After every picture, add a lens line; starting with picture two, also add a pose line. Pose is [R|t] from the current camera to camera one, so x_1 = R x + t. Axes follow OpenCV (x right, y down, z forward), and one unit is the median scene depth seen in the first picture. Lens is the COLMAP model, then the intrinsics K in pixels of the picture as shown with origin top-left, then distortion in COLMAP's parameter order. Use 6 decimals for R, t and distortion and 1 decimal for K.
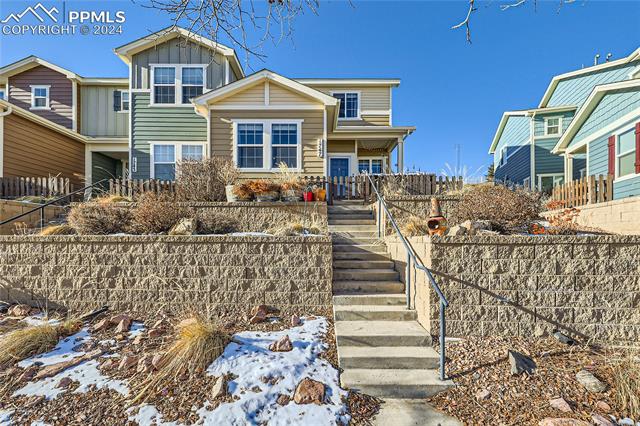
lens RADIAL K [[295.6, 0, 319.7], [0, 295.6, 214.8], [0, 0, 1]] dist [0.010073, -0.002922]
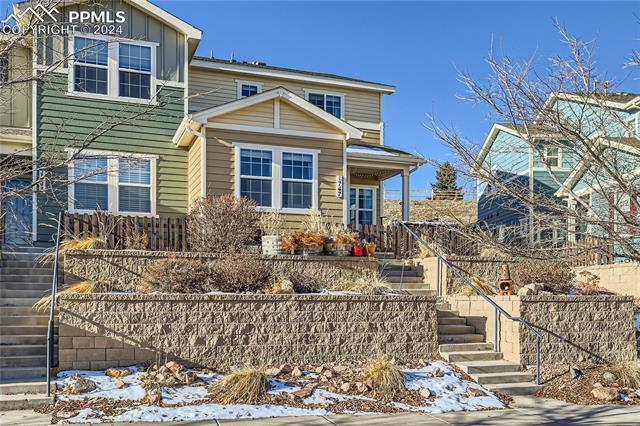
lens RADIAL K [[618.3, 0, 319.8], [0, 618.3, 212.9], [0, 0, 1]] dist [0.000957, 0.000000]
pose [[0.939092, 0.047065, 0.340429, -1.197786], [-0.029794, 0.997998, -0.055787, -0.101766], [-0.342373, 0.042247, 0.938614, -1.137916]]
